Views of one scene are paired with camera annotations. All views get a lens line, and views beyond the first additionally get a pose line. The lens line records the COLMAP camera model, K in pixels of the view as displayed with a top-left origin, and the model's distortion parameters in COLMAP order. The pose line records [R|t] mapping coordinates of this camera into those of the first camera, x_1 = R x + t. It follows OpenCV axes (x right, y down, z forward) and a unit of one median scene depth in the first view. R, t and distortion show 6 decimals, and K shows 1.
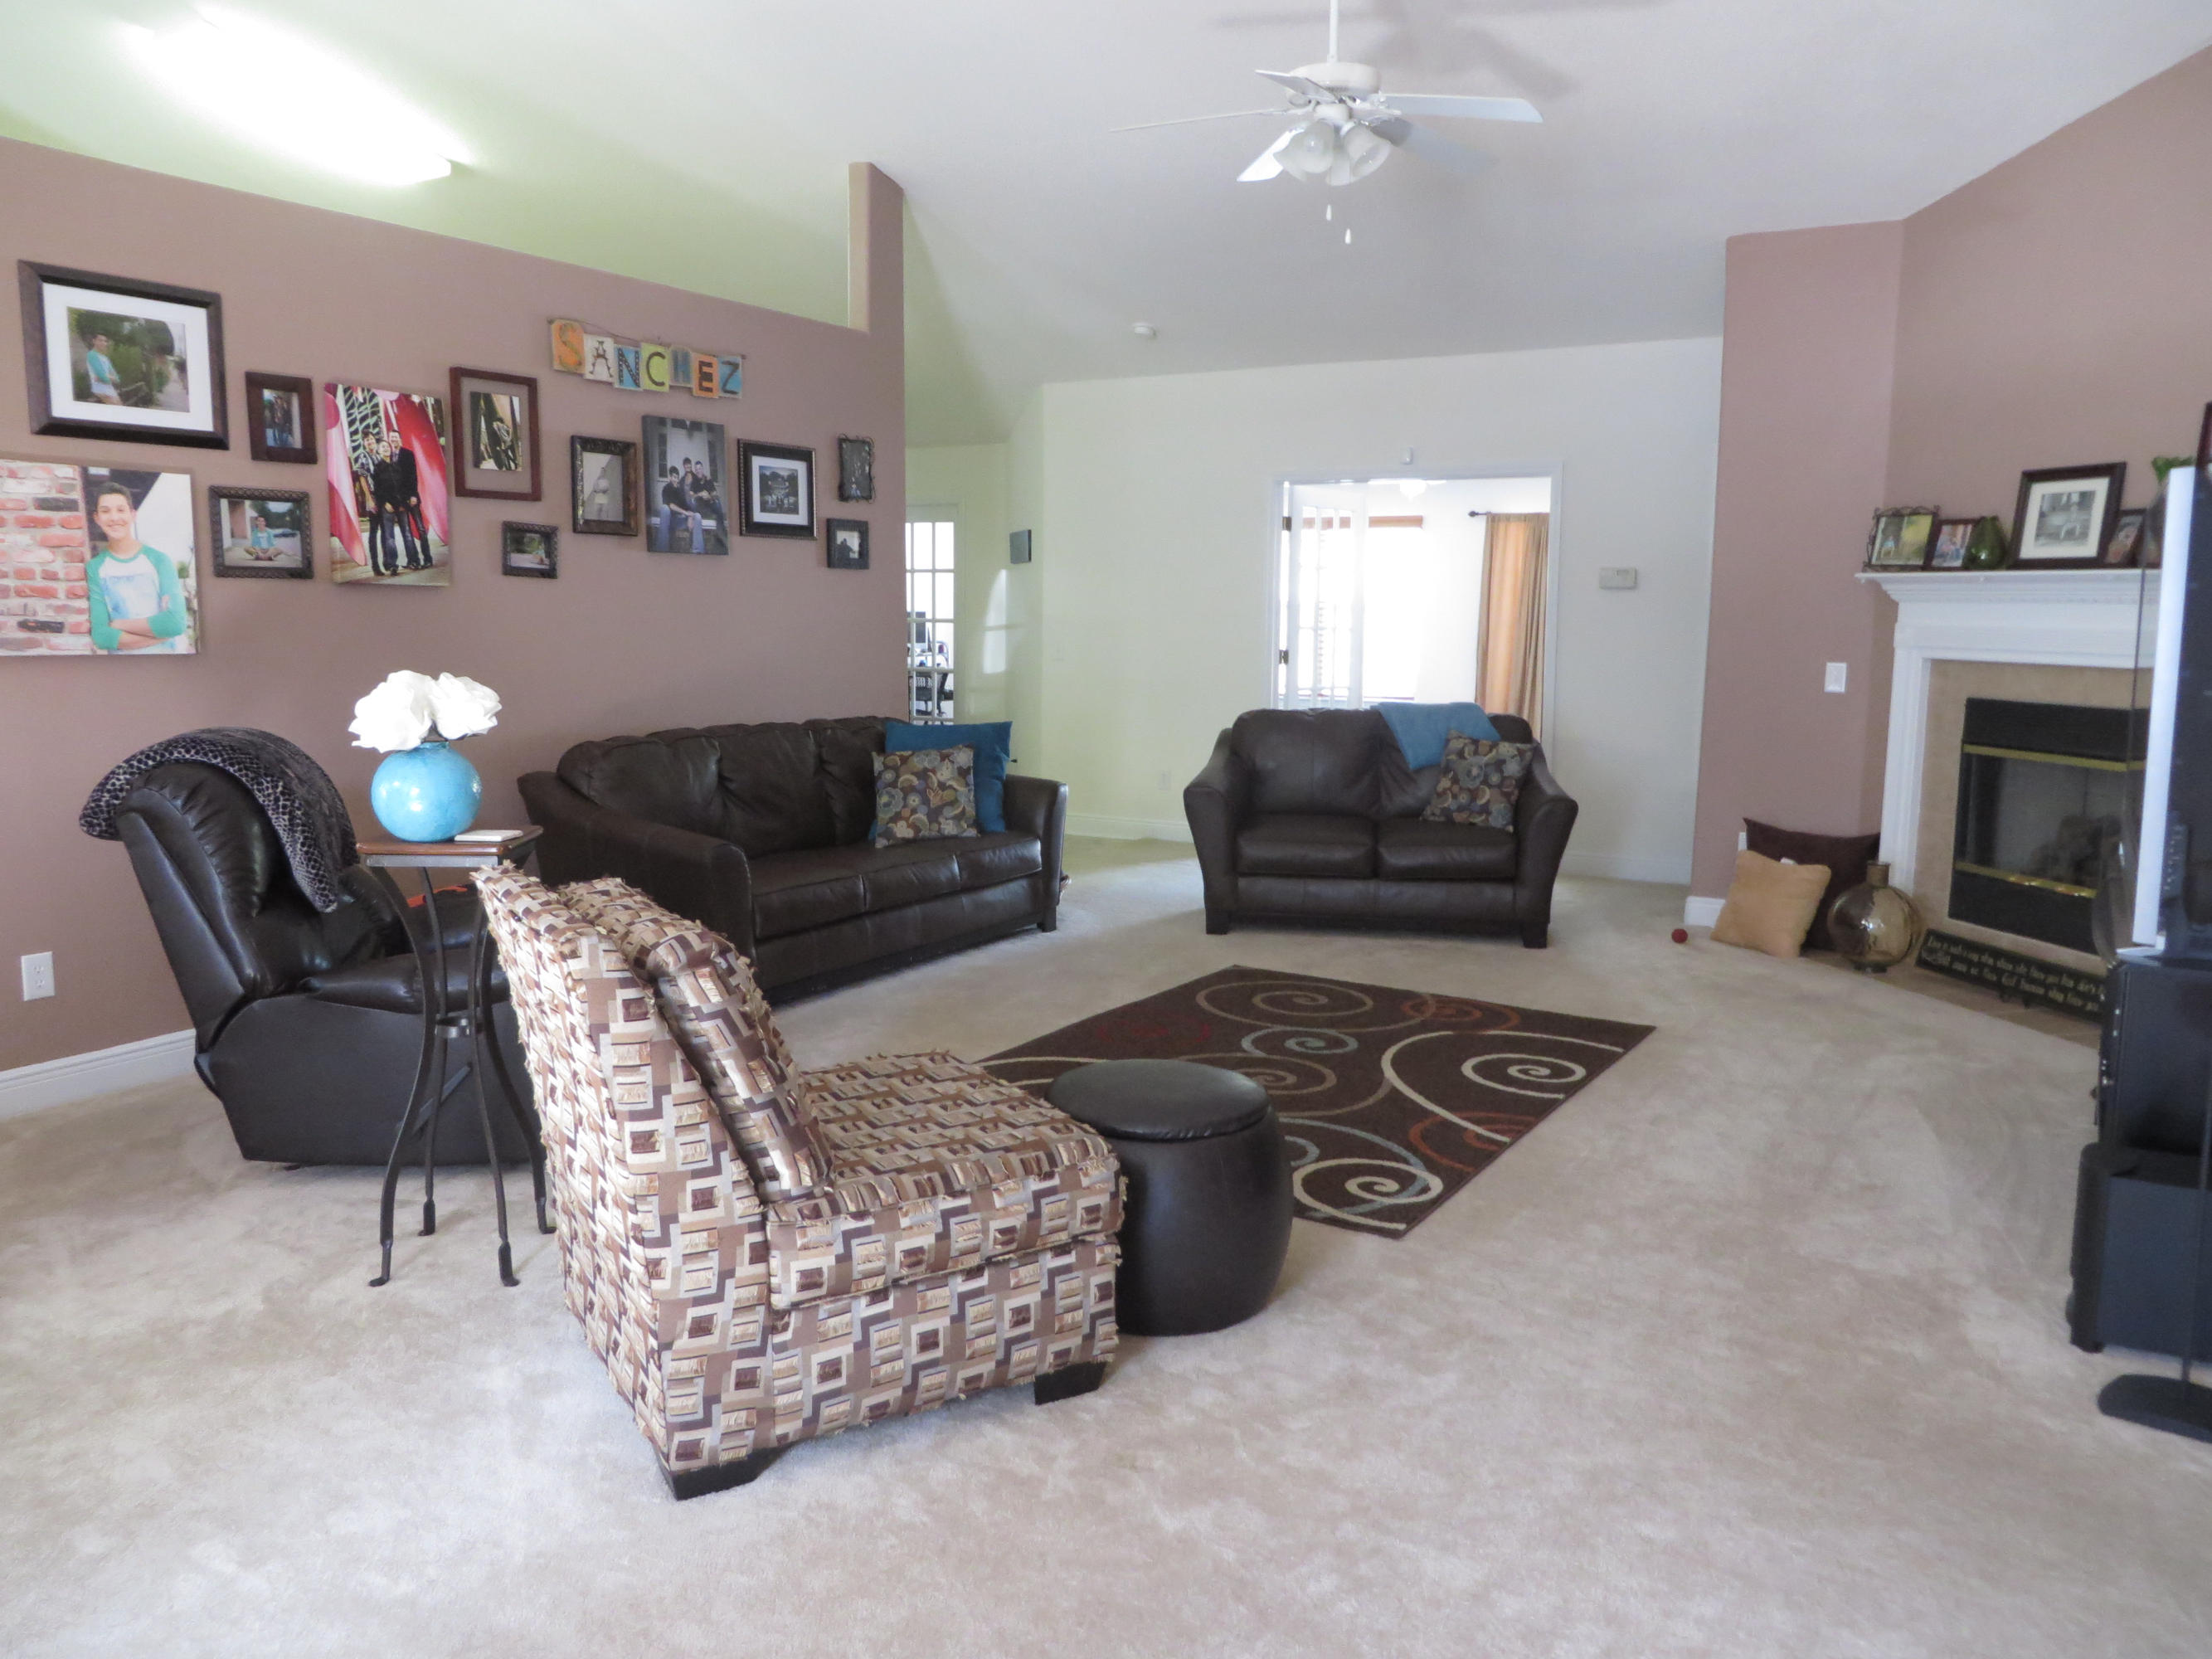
lens RADIAL K [[1696.2, 0, 1105.3], [0, 1696.2, 812.8], [0, 0, 1]] dist [-0.005618, -0.001031]
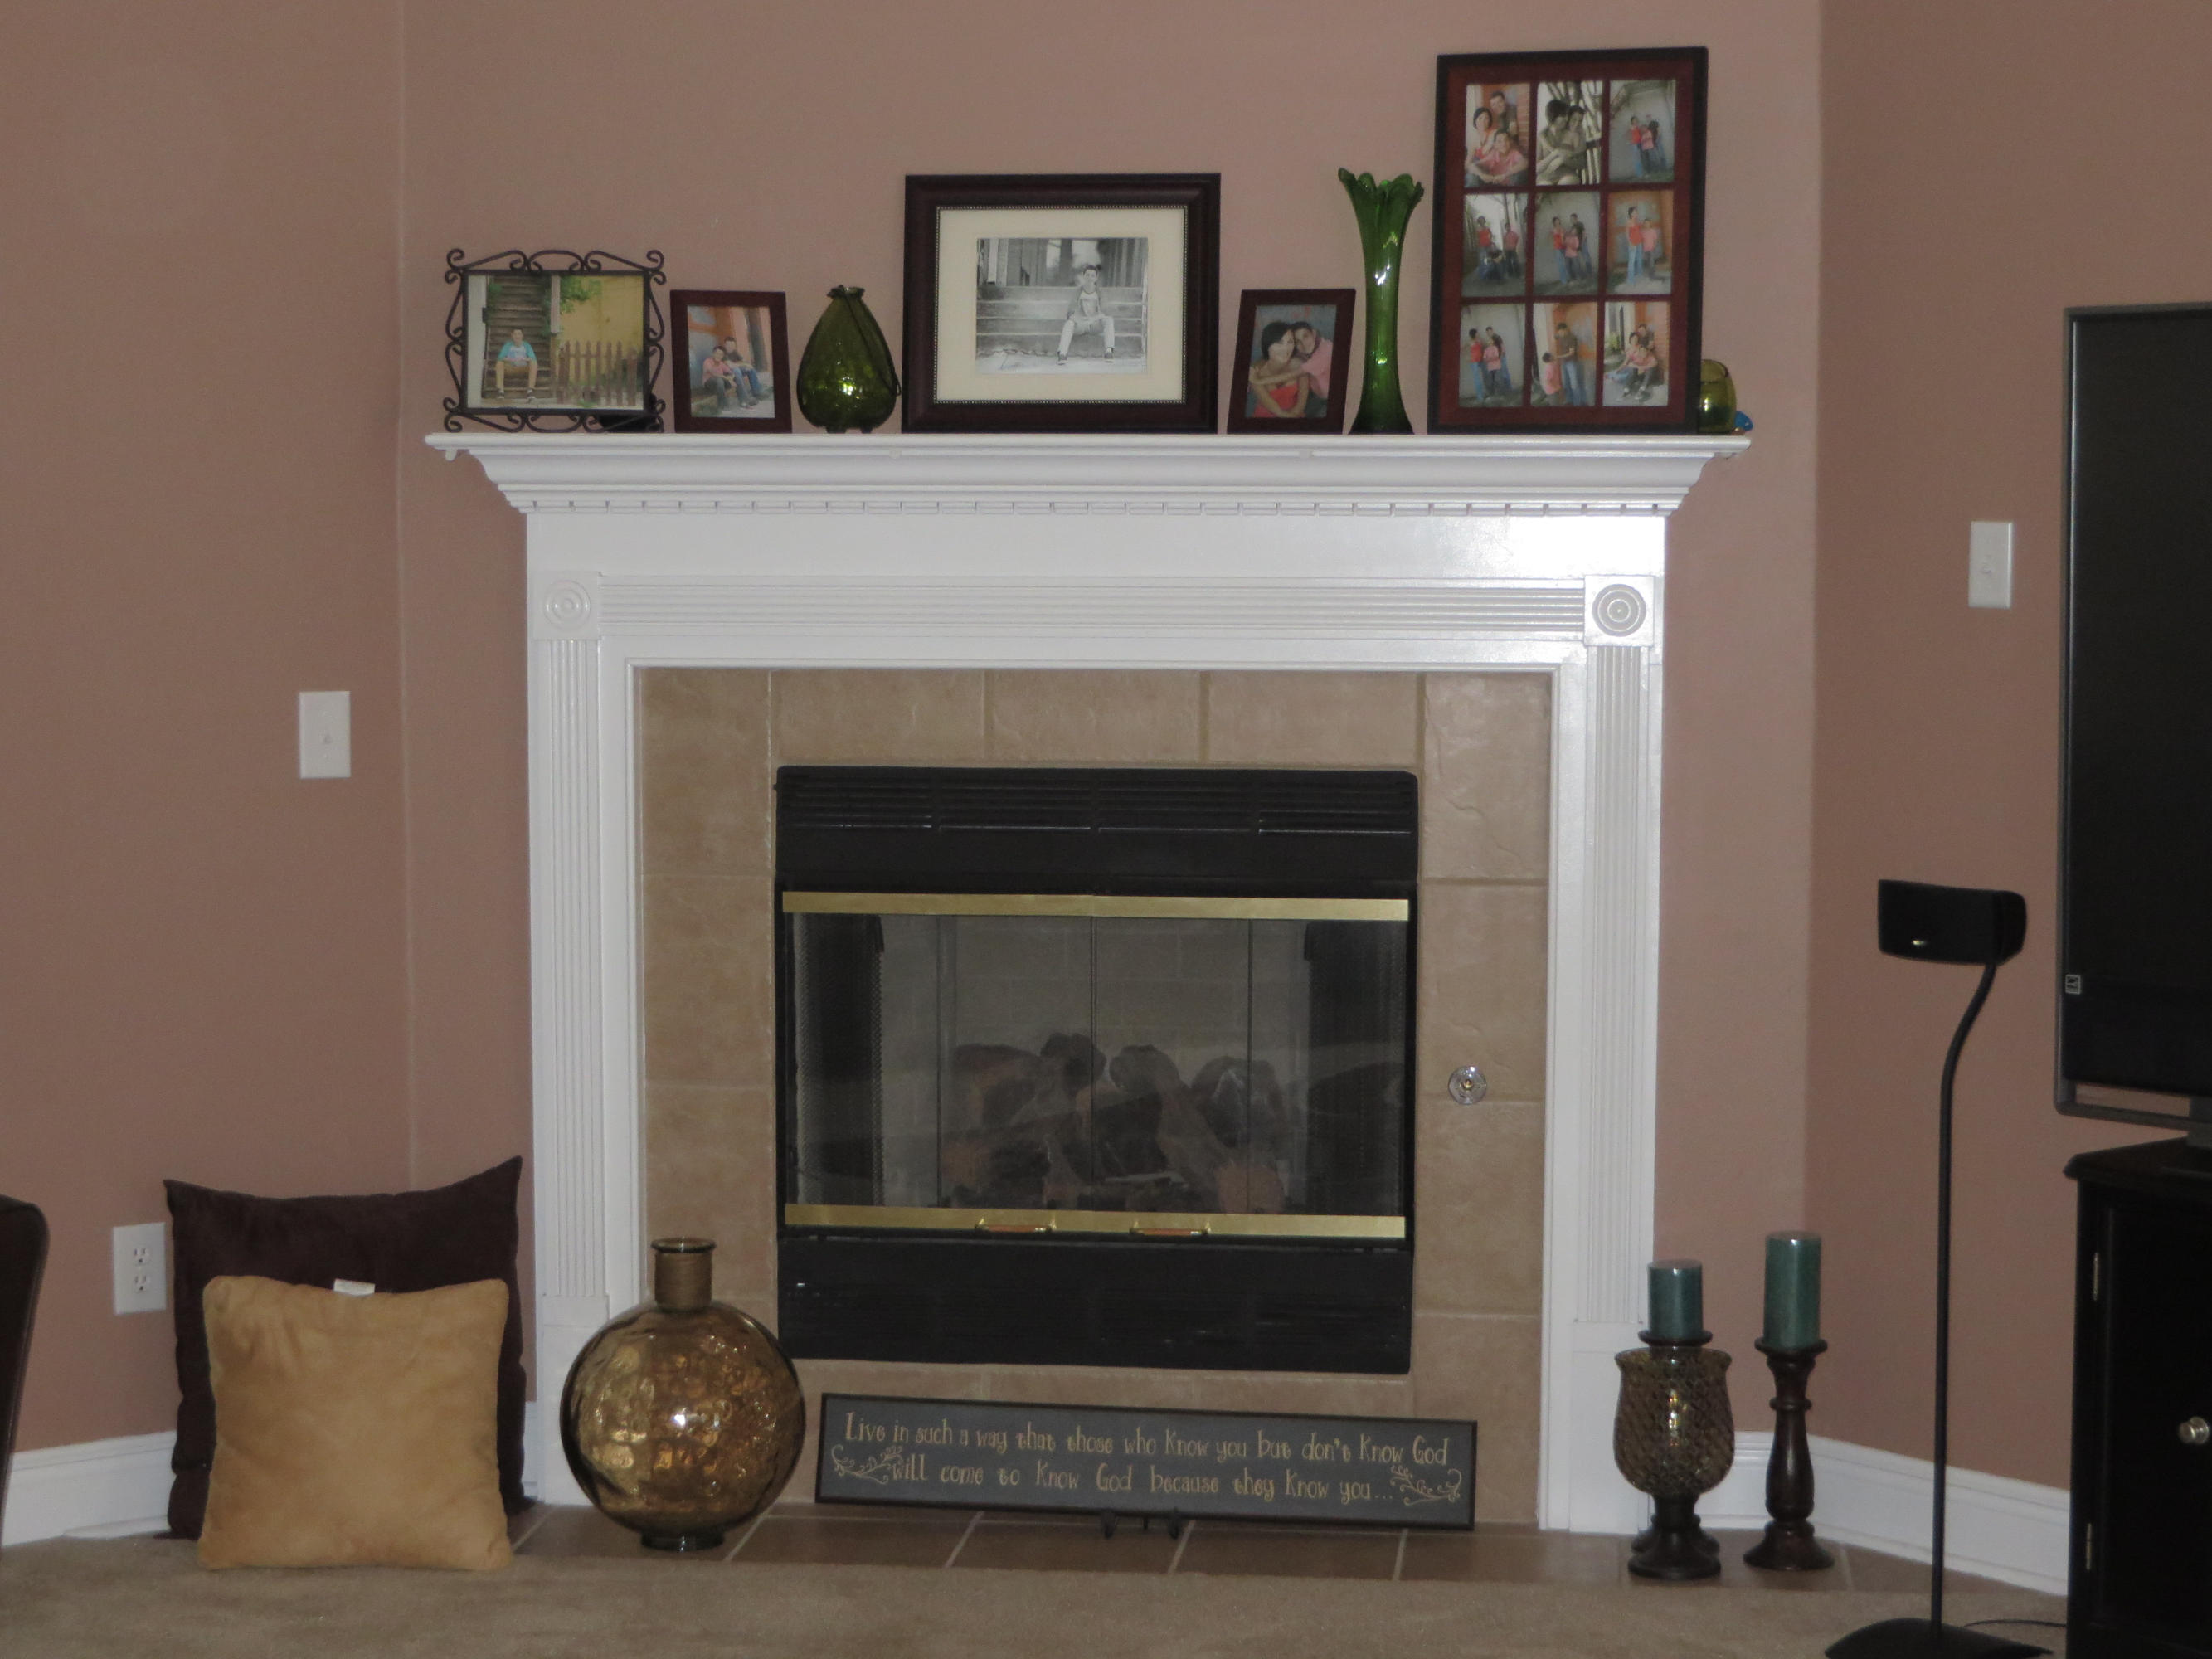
lens RADIAL K [[4456.2, 0, 1106.0], [0, 4456.2, 829.5], [0, 0, 1]] dist [-0.129655, 0.105949]
pose [[0.353927, -0.079593, 0.931880, -0.386902], [0.119203, 0.992085, 0.039462, -0.085444], [-0.927645, 0.097117, 0.360614, 0.587545]]
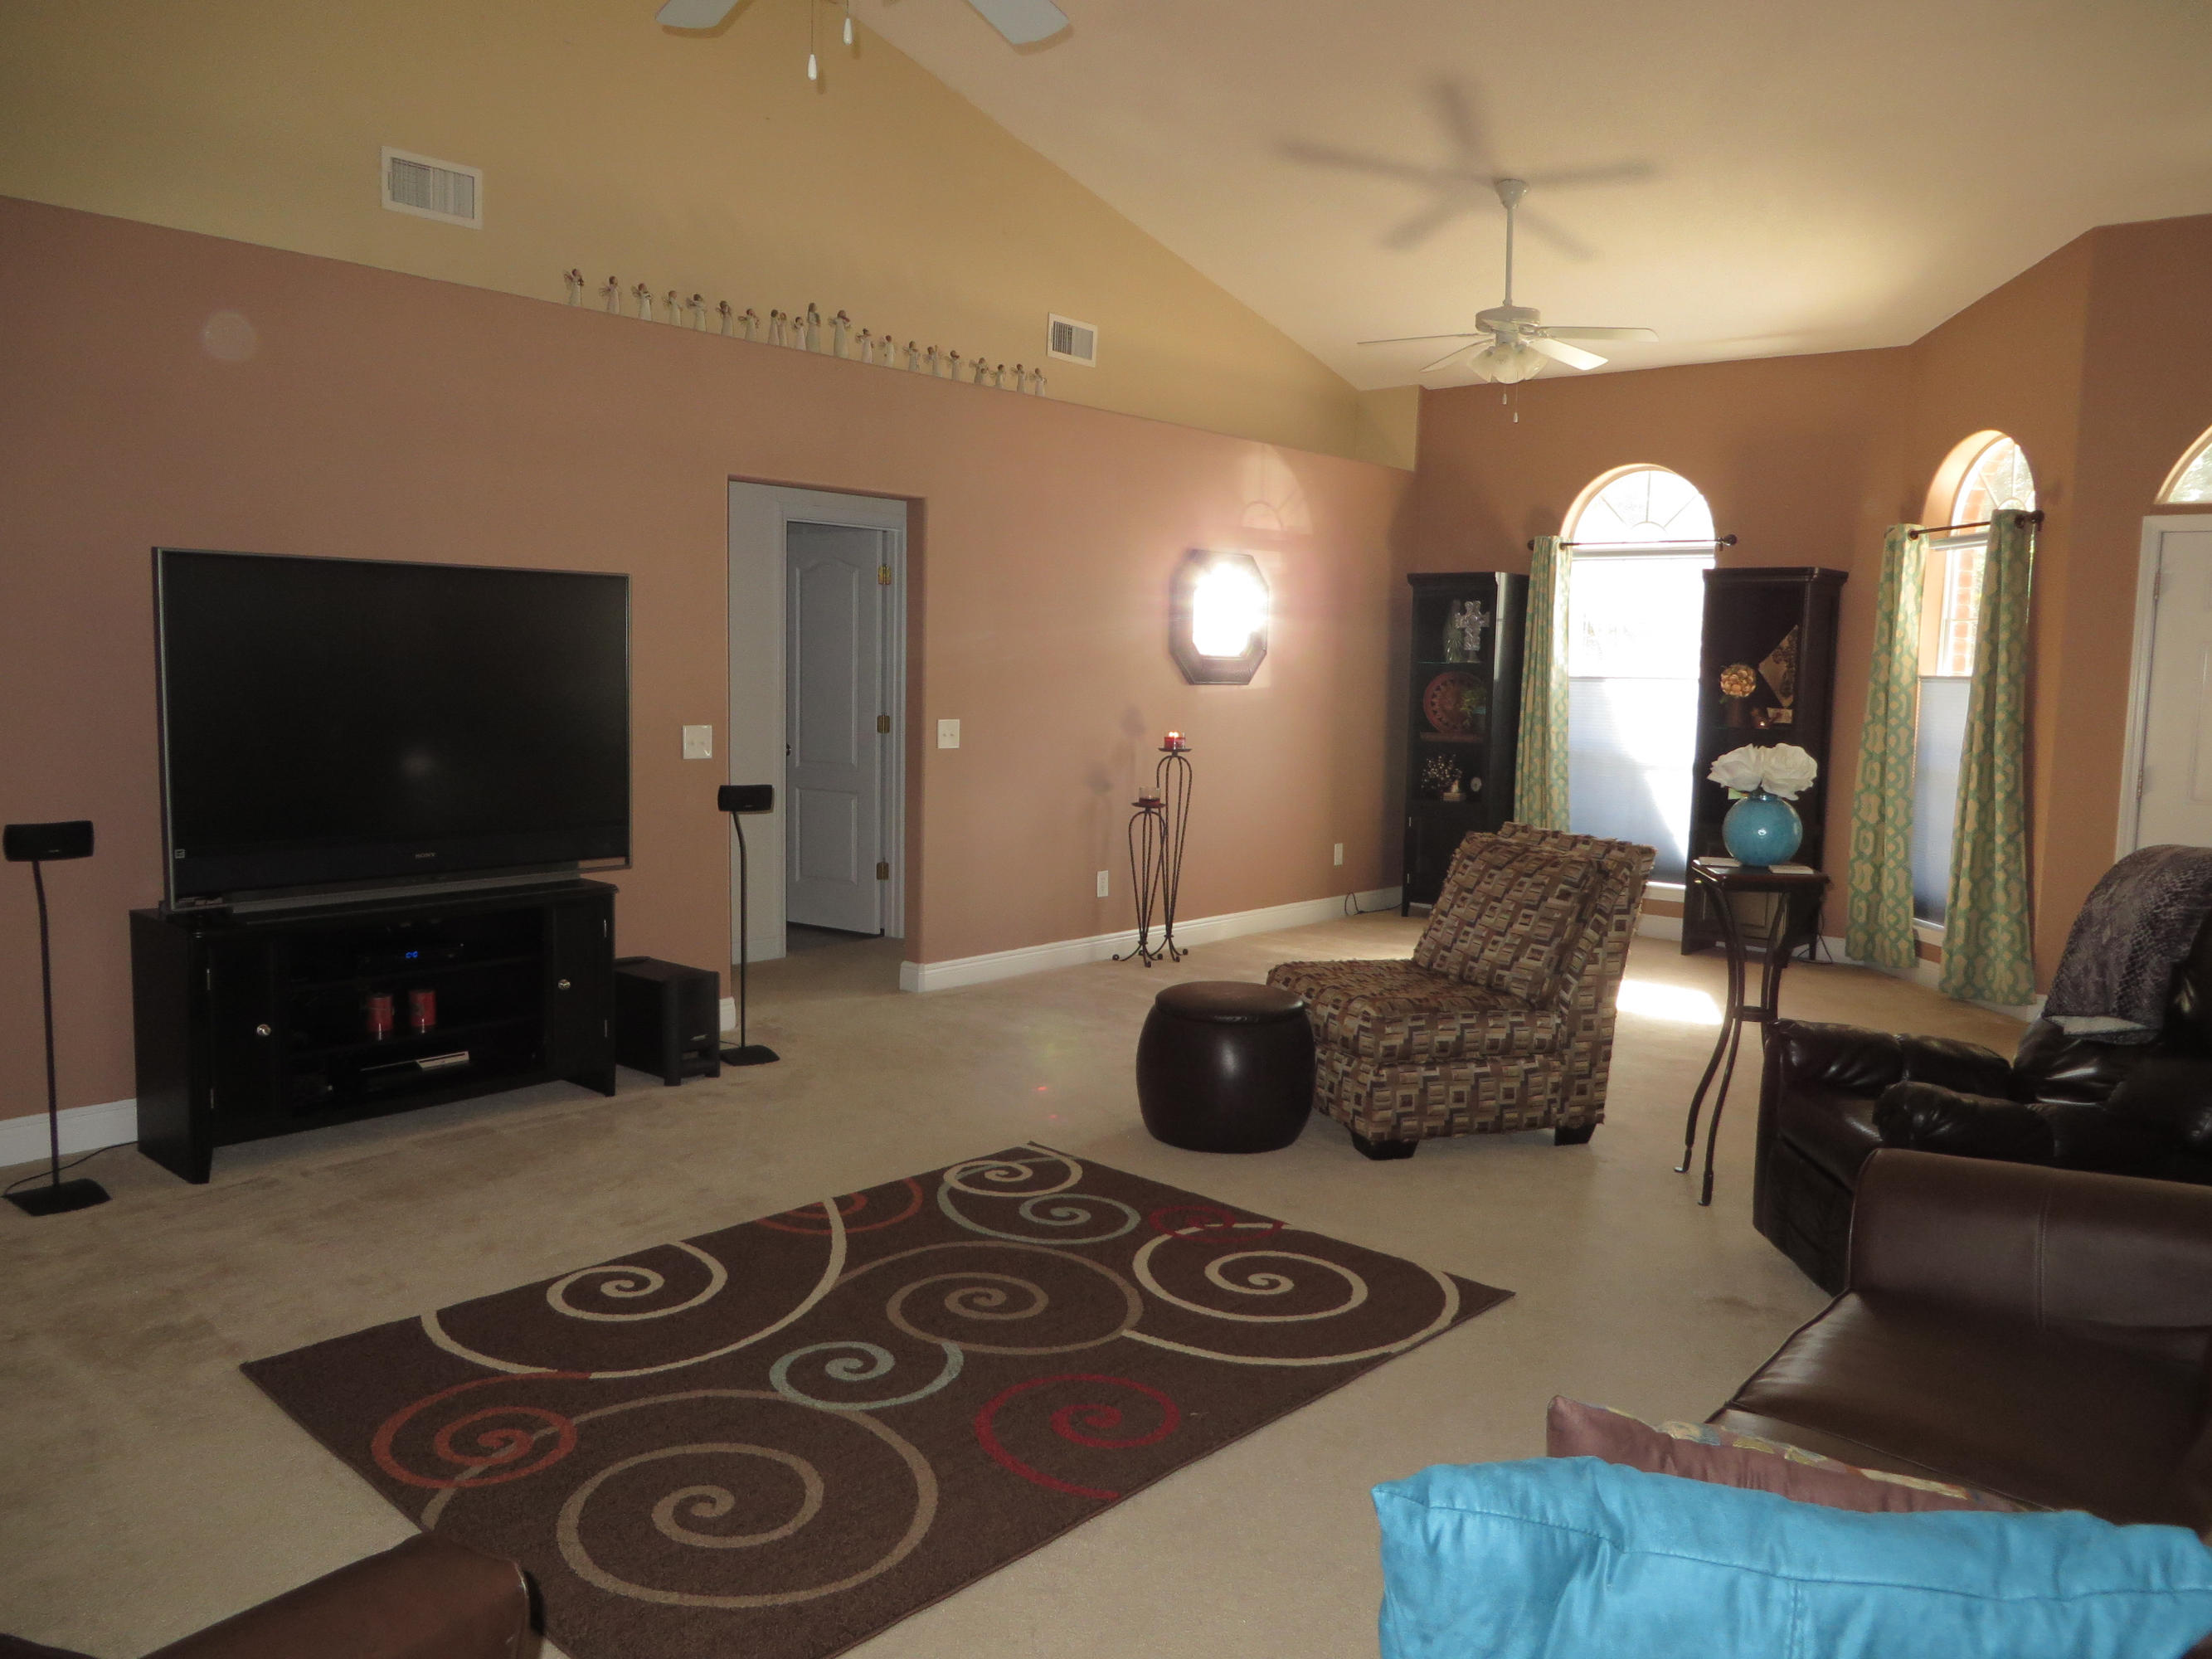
lens RADIAL K [[1644.0, 0, 1187.4], [0, 1644.0, 835.6], [0, 0, 1]] dist [-0.009205, -0.001576]
pose [[-0.990212, -0.048224, 0.130978, -0.064522], [-0.016451, 0.972199, 0.233579, -0.174247], [-0.138601, 0.229138, -0.963476, 1.303274]]
